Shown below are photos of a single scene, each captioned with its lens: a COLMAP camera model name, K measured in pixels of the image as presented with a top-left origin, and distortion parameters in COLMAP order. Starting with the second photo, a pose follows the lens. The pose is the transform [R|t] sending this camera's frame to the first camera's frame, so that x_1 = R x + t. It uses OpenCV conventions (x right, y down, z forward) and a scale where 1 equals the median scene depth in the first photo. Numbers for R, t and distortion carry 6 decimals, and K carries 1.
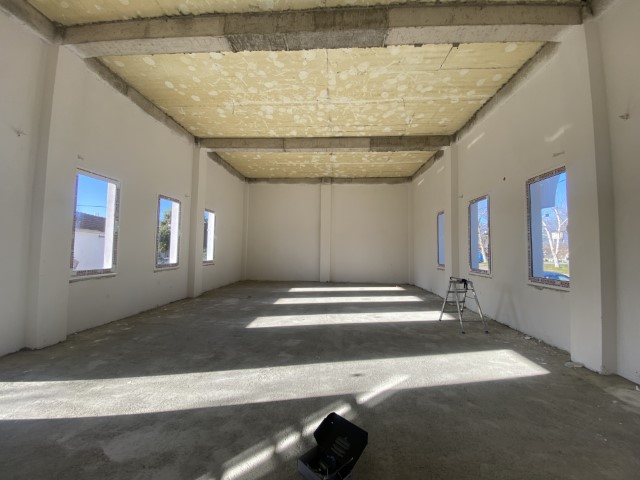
lens RADIAL K [[255.3, 0, 320.4], [0, 255.3, 237.6], [0, 0, 1]] dist [-0.000389, -0.000288]
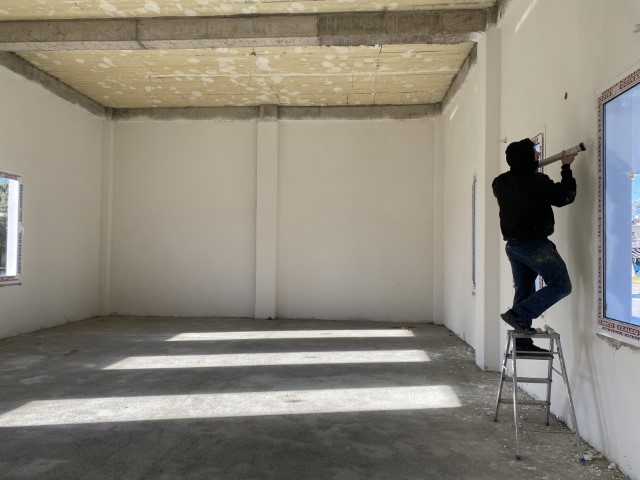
lens RADIAL K [[490.2, 0, 320.0], [0, 490.2, 240.0], [0, 0, 1]] dist [-0.011023, -0.002566]
pose [[0.999931, -0.003472, -0.011188, 0.164905], [0.003719, 0.999748, 0.022118, 0.001147], [0.011108, -0.022158, 0.999693, 0.073111]]
